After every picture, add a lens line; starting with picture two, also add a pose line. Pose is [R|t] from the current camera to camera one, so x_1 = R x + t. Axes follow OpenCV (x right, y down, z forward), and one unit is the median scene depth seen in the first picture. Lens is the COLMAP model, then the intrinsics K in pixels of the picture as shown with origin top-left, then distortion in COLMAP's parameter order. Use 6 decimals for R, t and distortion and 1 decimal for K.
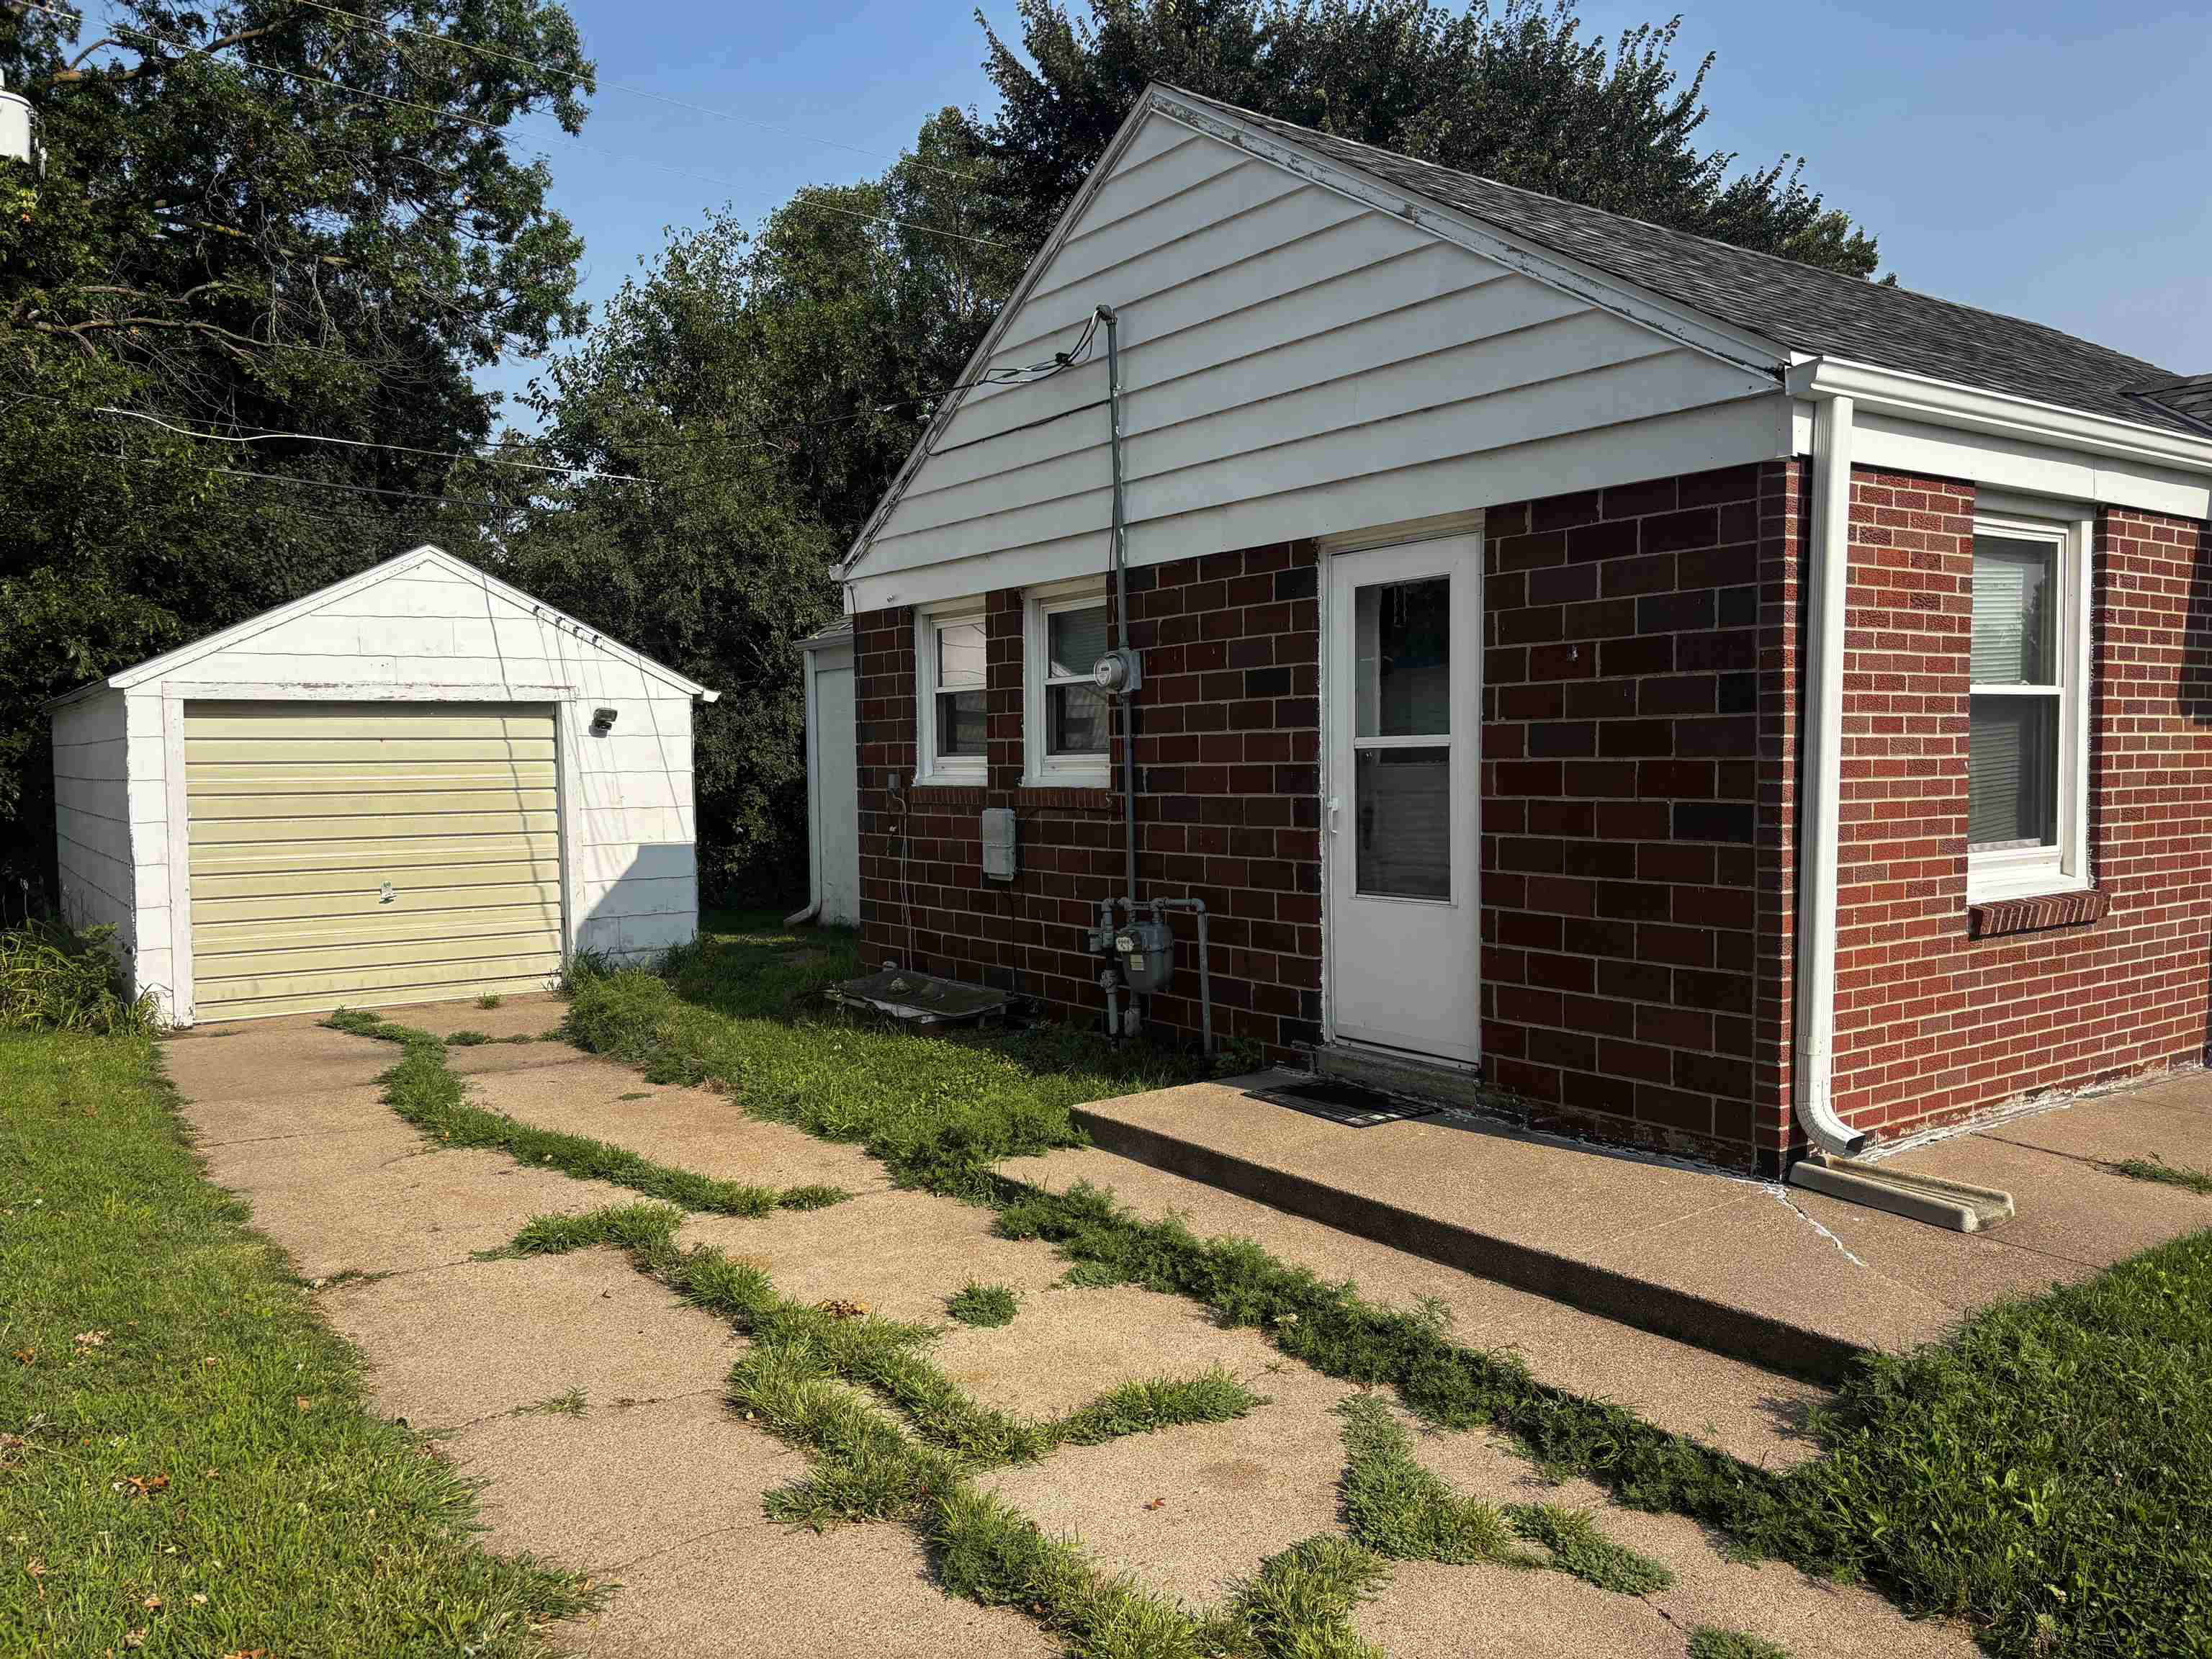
lens RADIAL K [[1649.8, 0, 1115.2], [0, 1649.8, 843.0], [0, 0, 1]] dist [-0.004327, -0.005589]
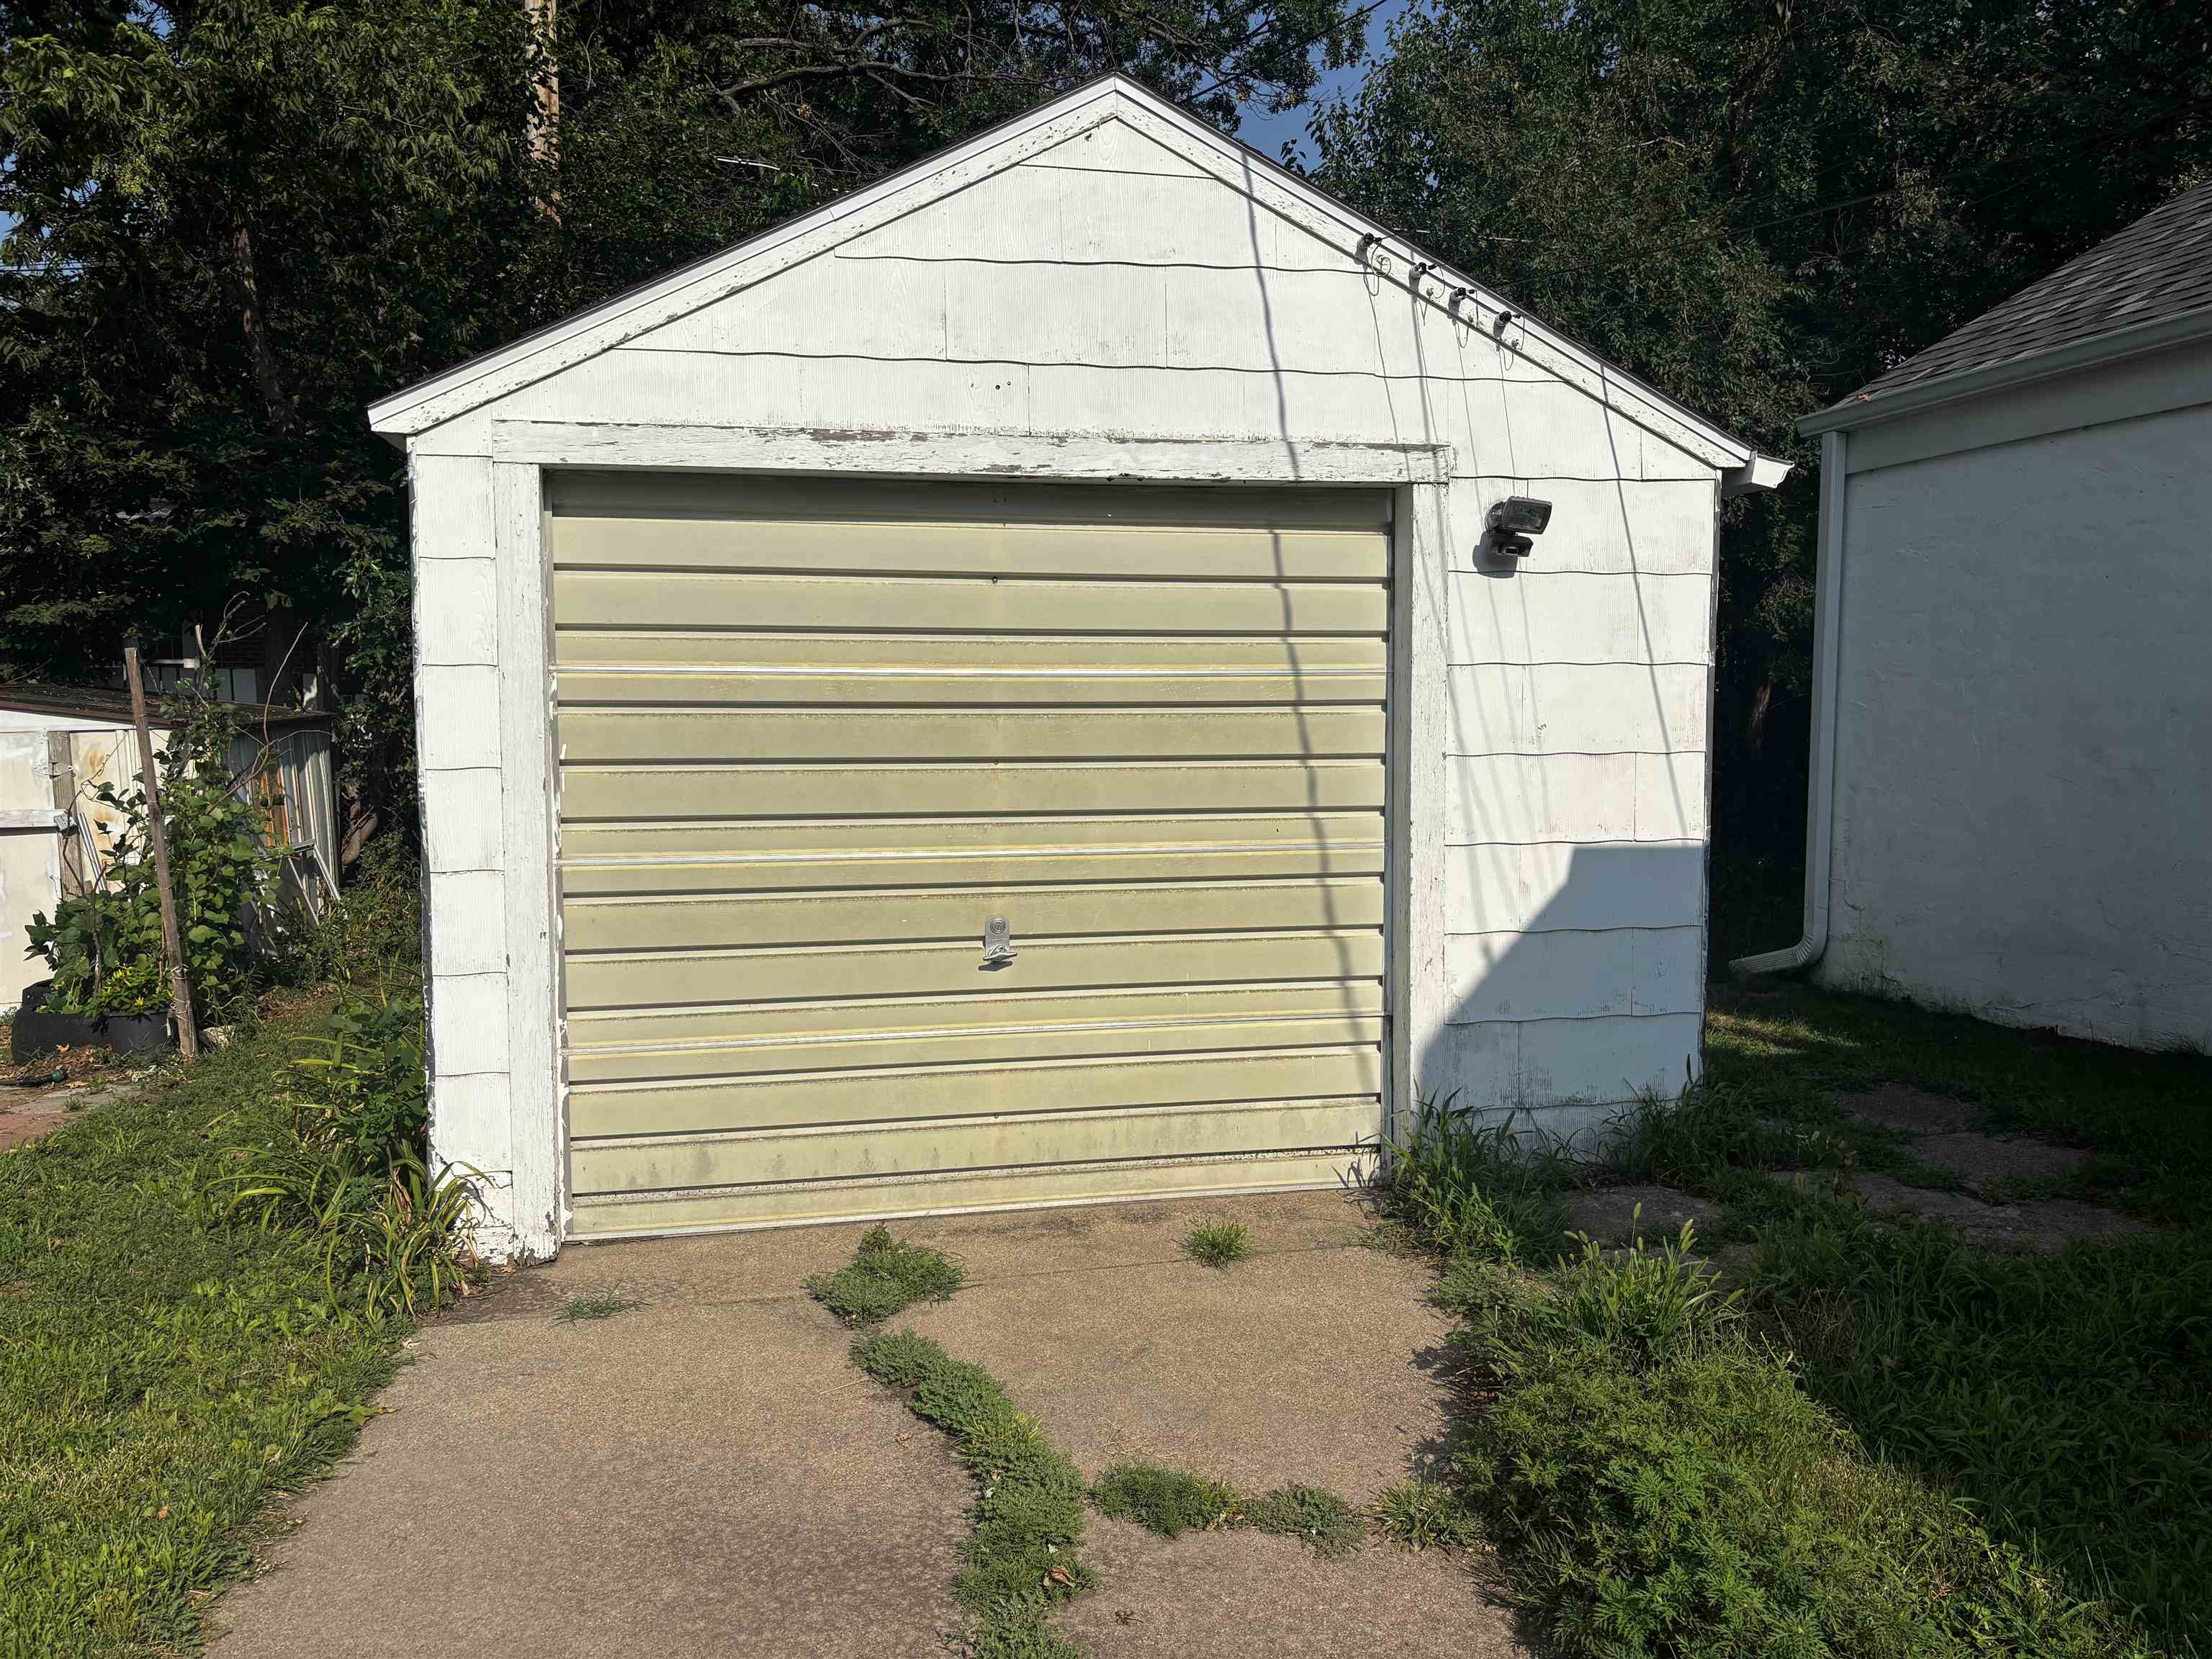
lens RADIAL K [[1649.8, 0, 1115.2], [0, 1649.8, 843.0], [0, 0, 1]] dist [-0.004327, -0.005589]
pose [[0.914838, 0.051486, -0.400526, -0.235375], [-0.032426, 0.998002, 0.054226, -0.018495], [0.402517, -0.036620, 0.914680, 0.597691]]
